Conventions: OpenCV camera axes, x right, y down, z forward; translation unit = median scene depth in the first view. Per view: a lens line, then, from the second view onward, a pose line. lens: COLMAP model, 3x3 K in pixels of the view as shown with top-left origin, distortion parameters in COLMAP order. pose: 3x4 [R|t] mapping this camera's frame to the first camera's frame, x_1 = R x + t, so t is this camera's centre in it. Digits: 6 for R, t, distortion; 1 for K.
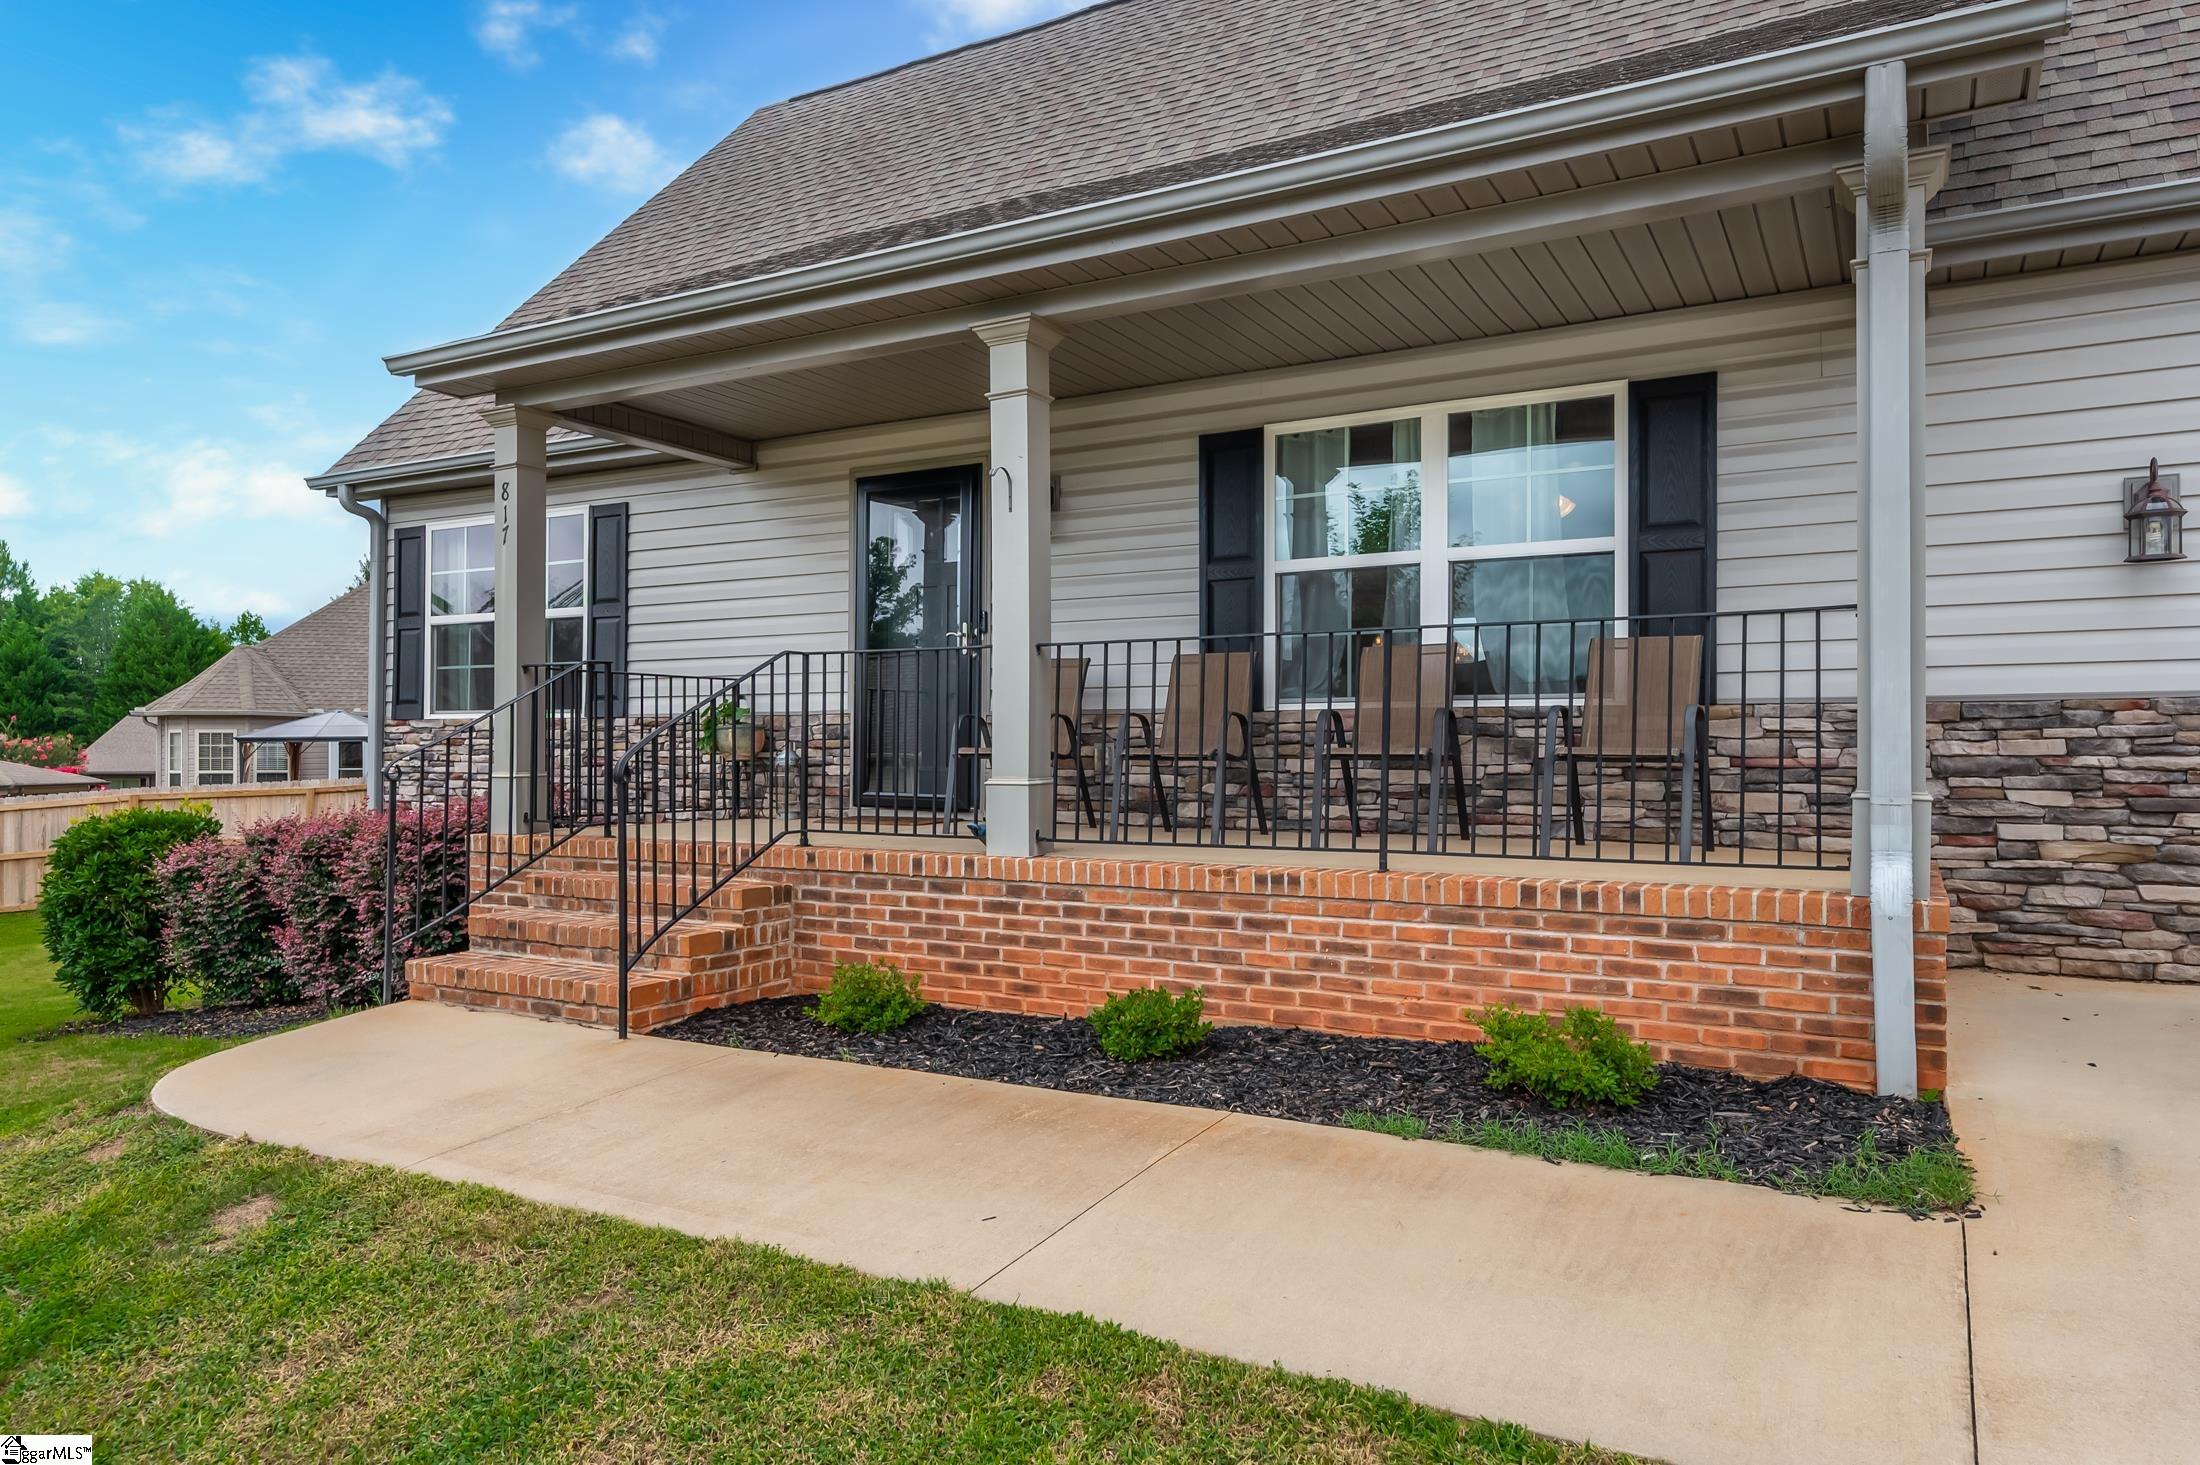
lens RADIAL K [[1384.3, 0, 1103.2], [0, 1384.3, 733.2], [0, 0, 1]] dist [0.015004, 0.000747]
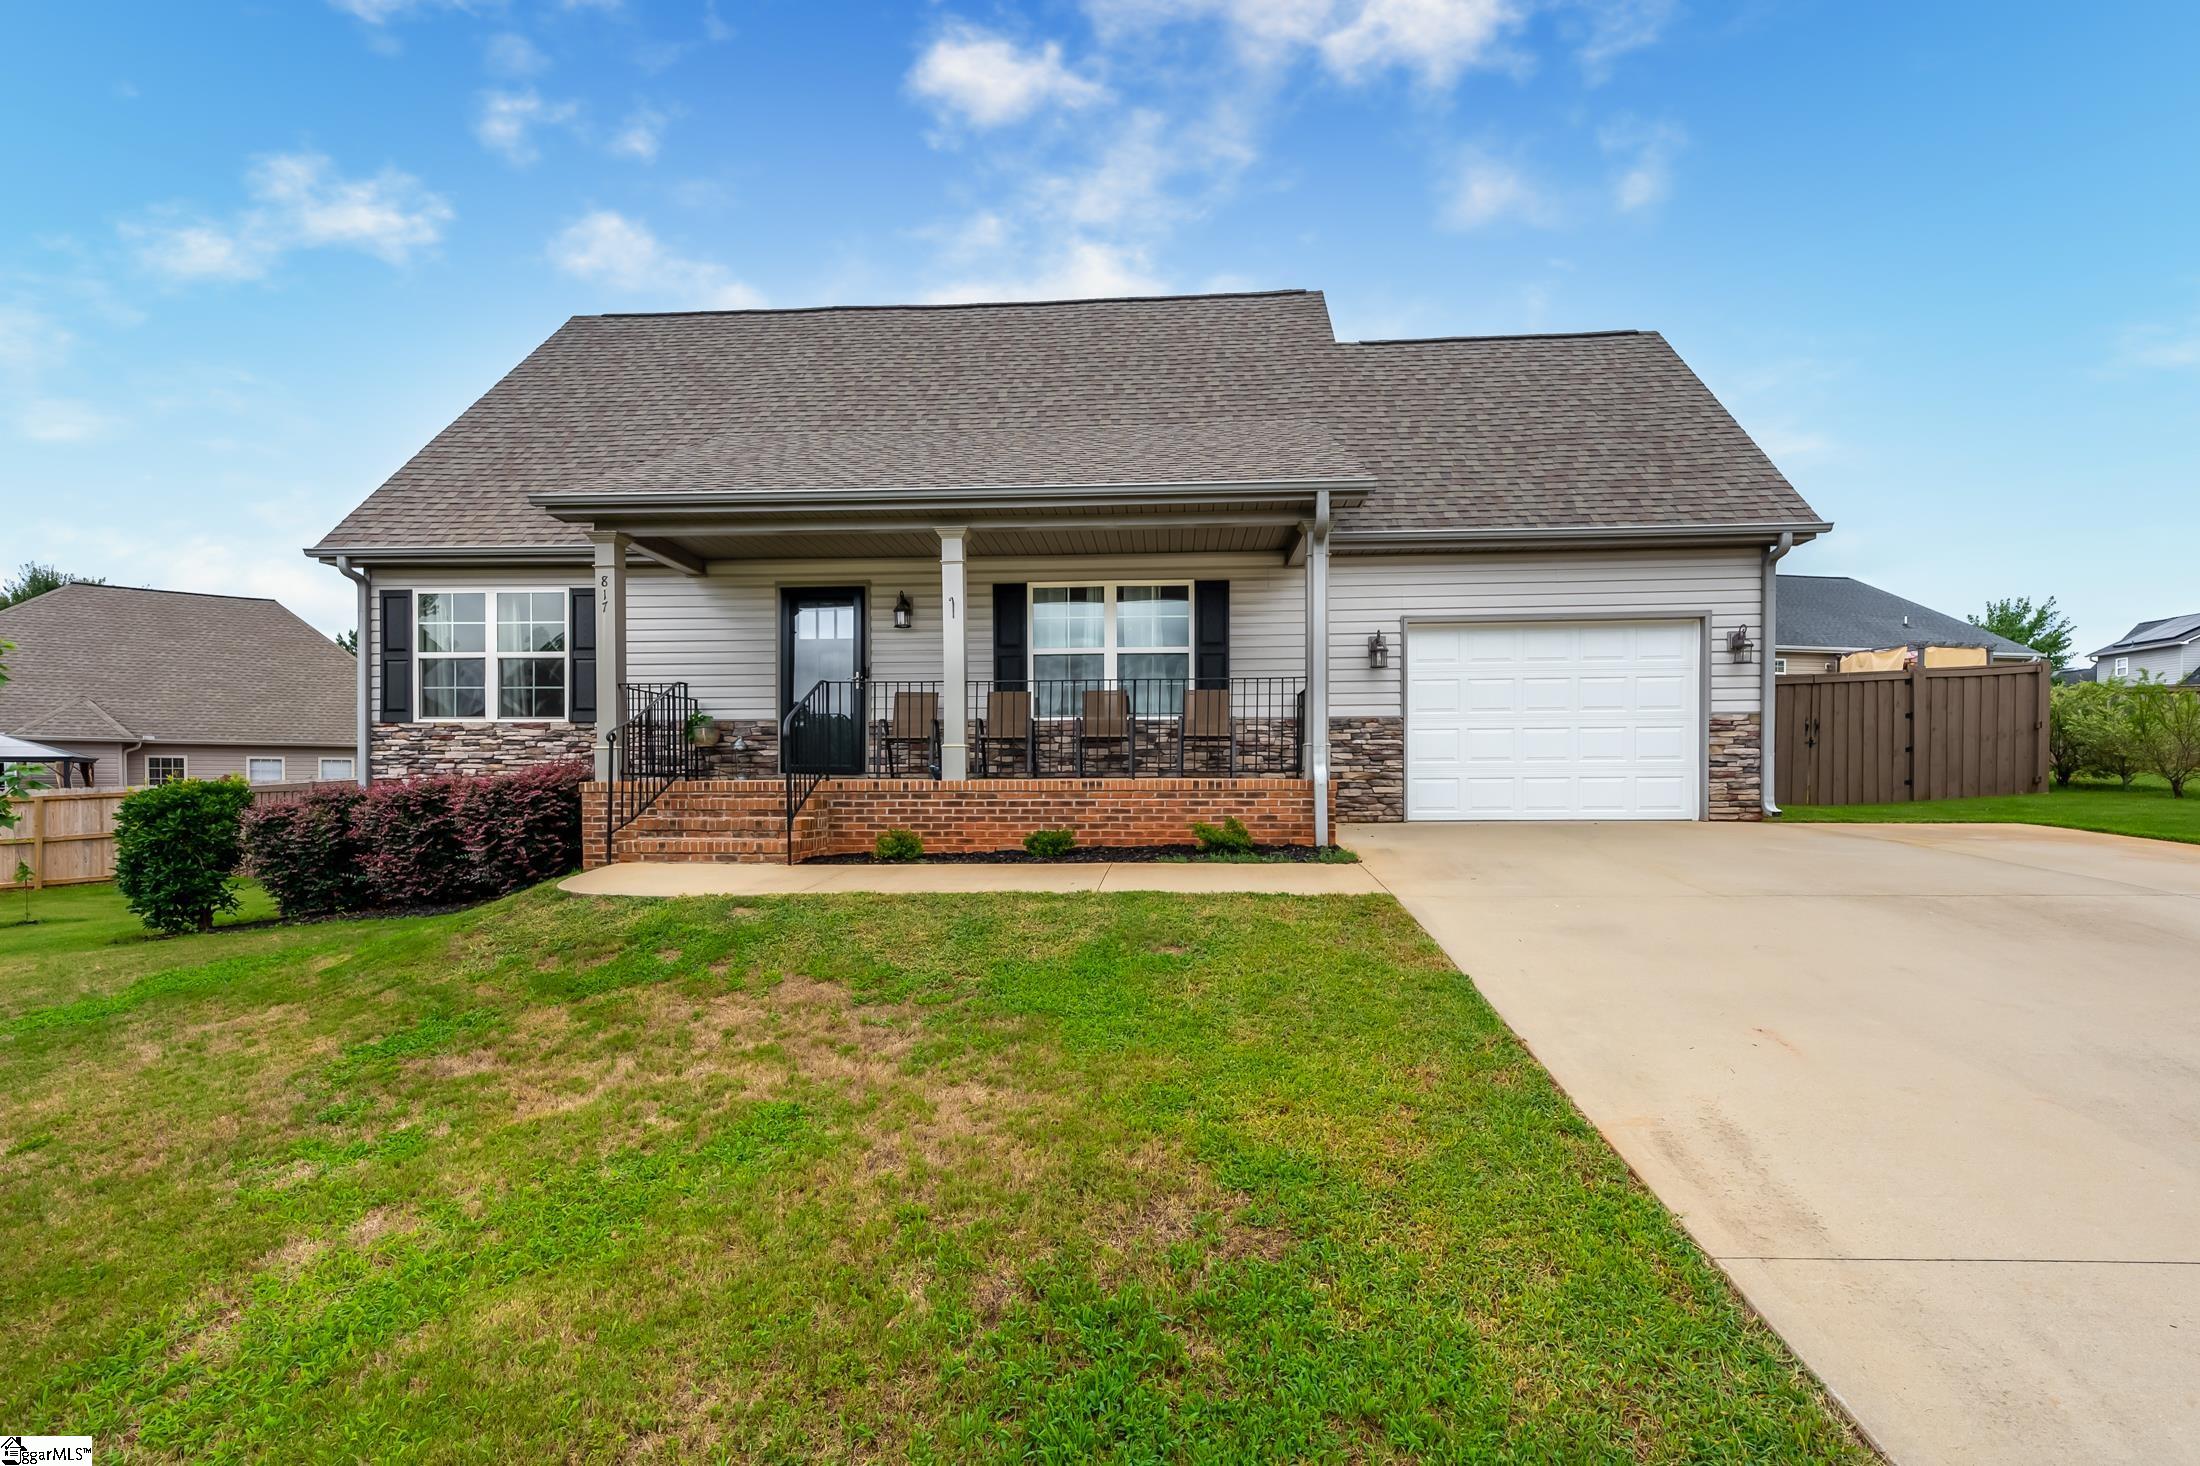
lens RADIAL K [[981.1, 0, 1107.1], [0, 981.1, 790.4], [0, 0, 1]] dist [0.001022, 0.000039]
pose [[0.901344, -0.004286, 0.433083, -0.455720], [-0.002491, 0.999883, 0.015080, 0.072441], [-0.433097, -0.014671, 0.901228, -0.410230]]
